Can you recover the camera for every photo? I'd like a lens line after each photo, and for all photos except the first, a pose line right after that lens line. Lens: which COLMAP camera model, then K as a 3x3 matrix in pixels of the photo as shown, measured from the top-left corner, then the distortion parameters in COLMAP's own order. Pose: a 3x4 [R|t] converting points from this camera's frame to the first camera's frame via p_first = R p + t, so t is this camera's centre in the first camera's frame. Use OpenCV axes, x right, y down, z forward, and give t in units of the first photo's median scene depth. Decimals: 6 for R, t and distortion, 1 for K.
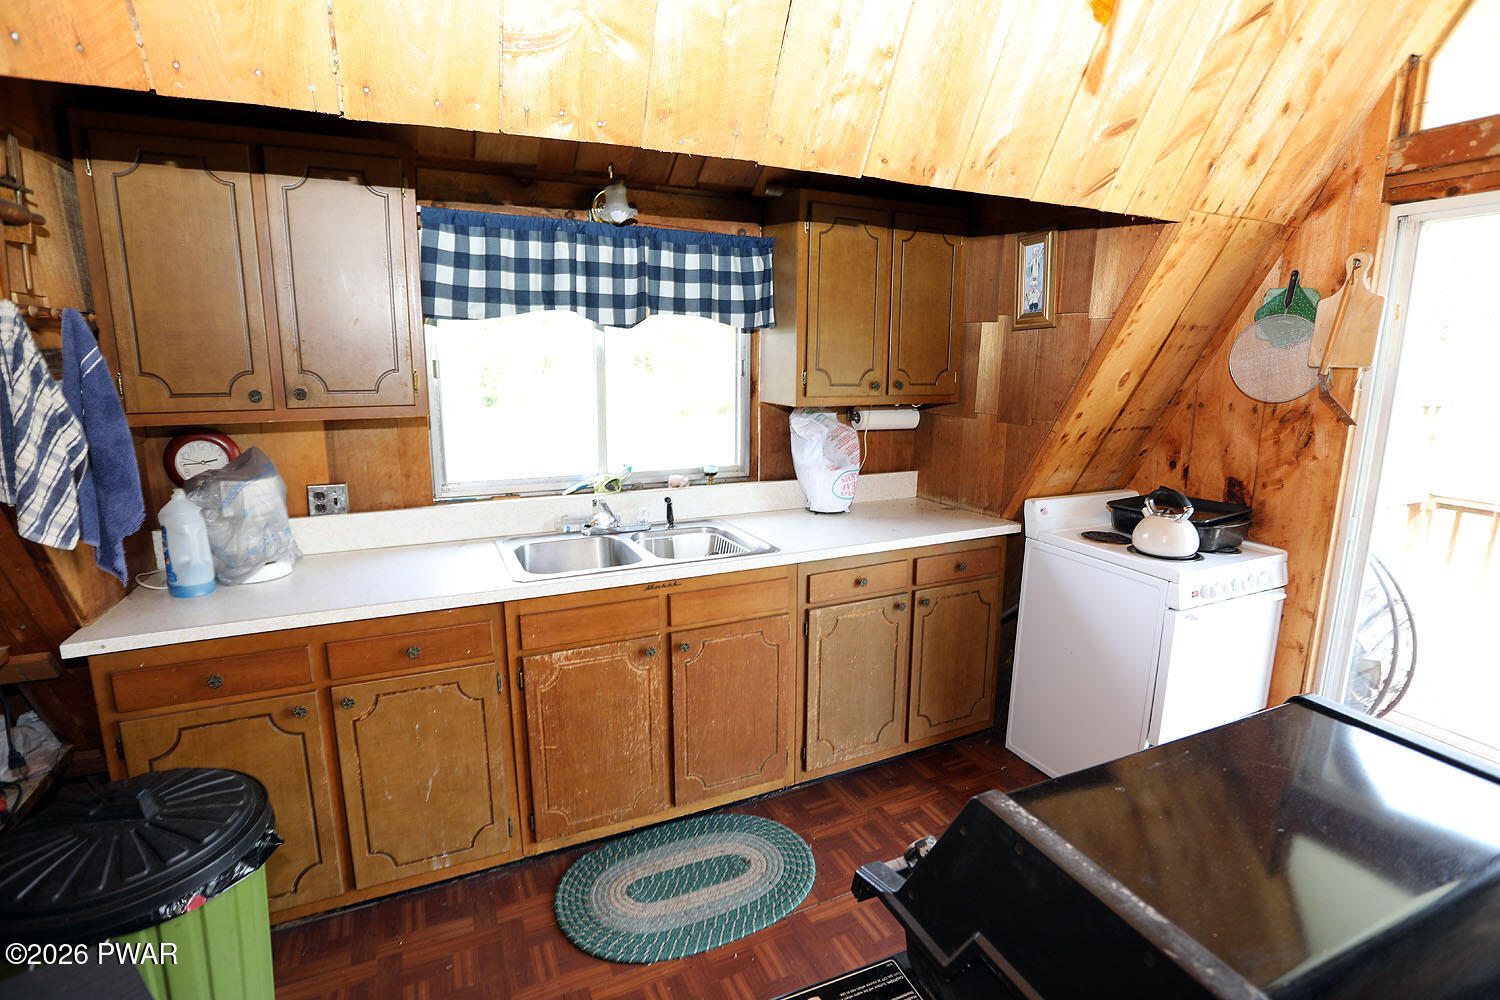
lens RADIAL K [[725.7, 0, 750.0], [0, 725.7, 500.0], [0, 0, 1]] dist [-0.000450, 0.000046]
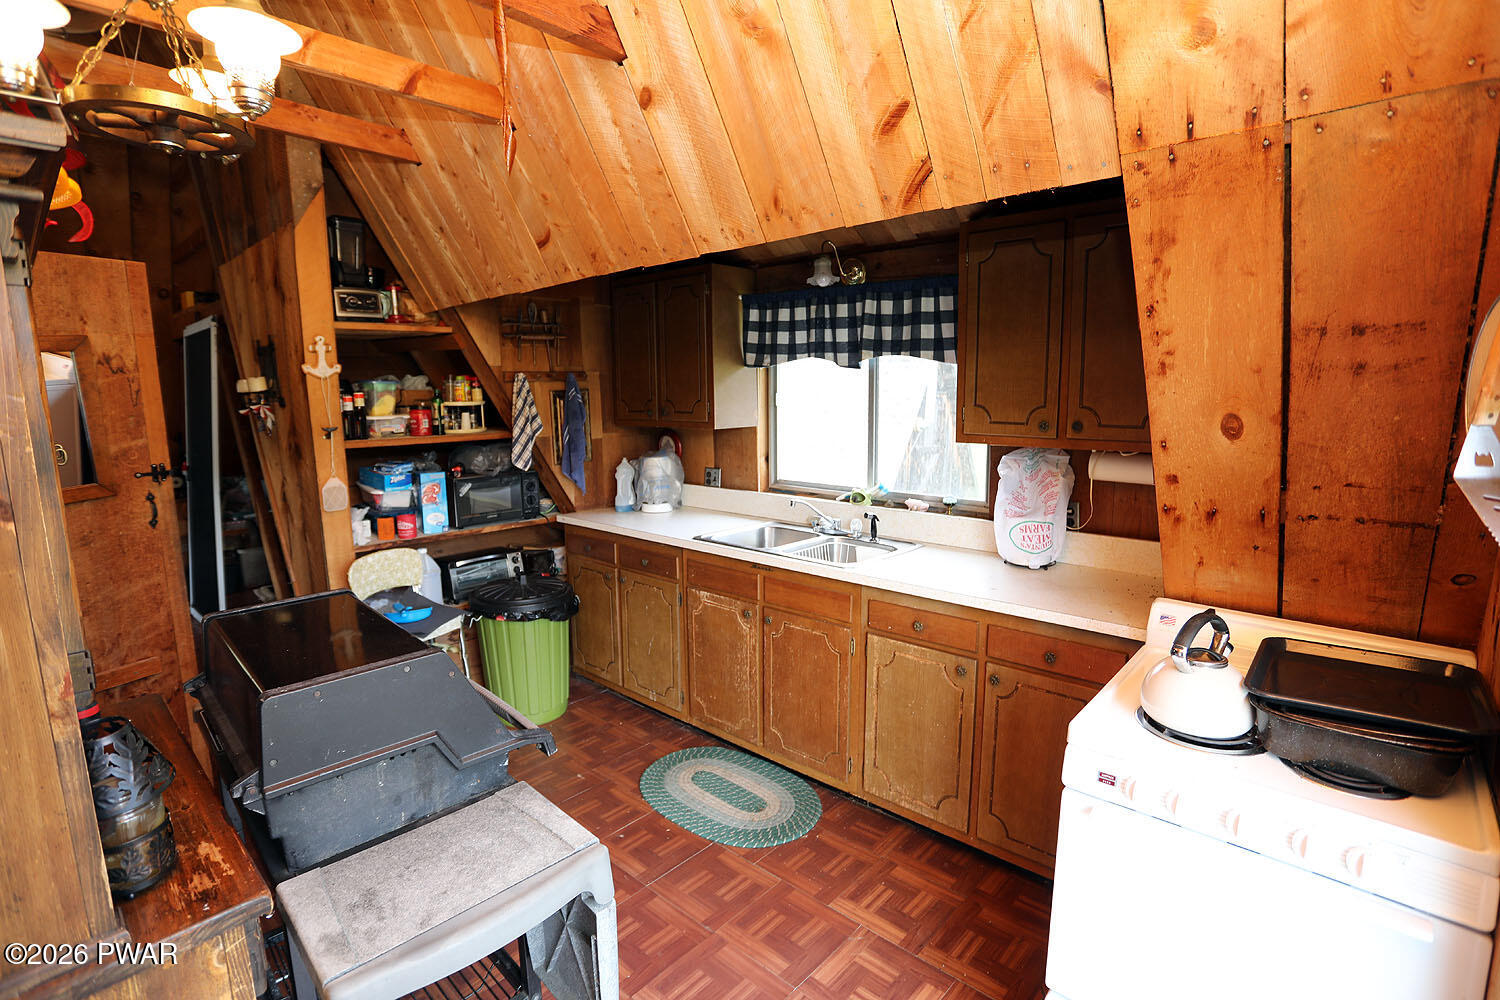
lens RADIAL K [[706.1, 0, 750.0], [0, 706.1, 500.0], [0, 0, 1]] dist [-0.001914, -0.000144]
pose [[0.408279, 0.141100, -0.901887, 0.908856], [-0.173318, 0.981993, 0.075173, -0.084426], [0.896253, 0.125622, 0.425382, 0.395359]]
